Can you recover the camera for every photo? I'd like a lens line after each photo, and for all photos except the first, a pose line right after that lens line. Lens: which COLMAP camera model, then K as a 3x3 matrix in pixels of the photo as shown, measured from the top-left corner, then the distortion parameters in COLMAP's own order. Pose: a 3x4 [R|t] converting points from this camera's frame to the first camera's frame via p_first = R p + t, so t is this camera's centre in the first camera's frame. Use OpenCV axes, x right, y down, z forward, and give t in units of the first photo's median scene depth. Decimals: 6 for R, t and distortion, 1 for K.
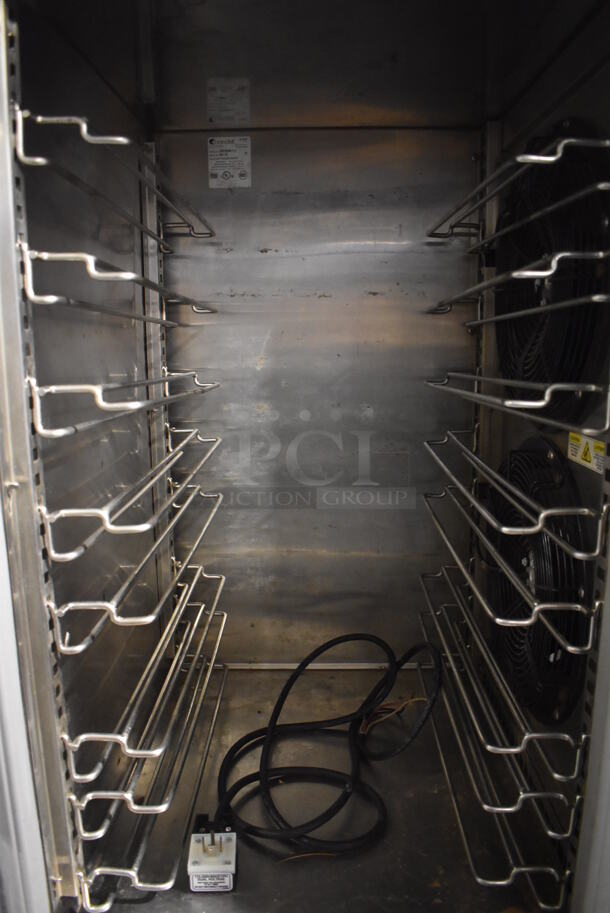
lens RADIAL K [[711.1, 0, 302.6], [0, 711.1, 460.9], [0, 0, 1]] dist [-0.097290, 0.016092]
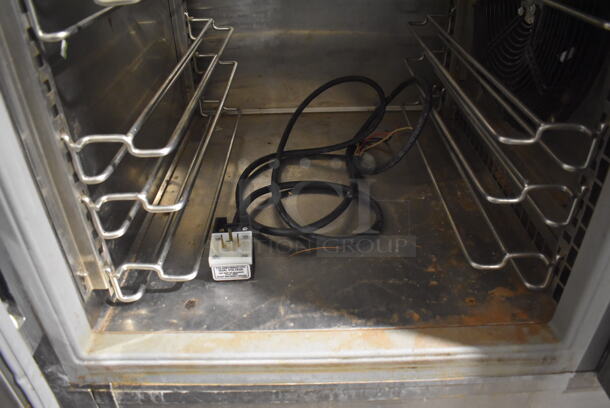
lens RADIAL K [[475.1, 0, 304.2], [0, 475.1, 203.4], [0, 0, 1]] dist [-0.097290, 0.016092]
pose [[0.999612, -0.024983, 0.012300, -0.021380], [0.018330, 0.922848, 0.384729, 0.216560], [-0.020962, -0.384354, 0.922948, 0.329864]]
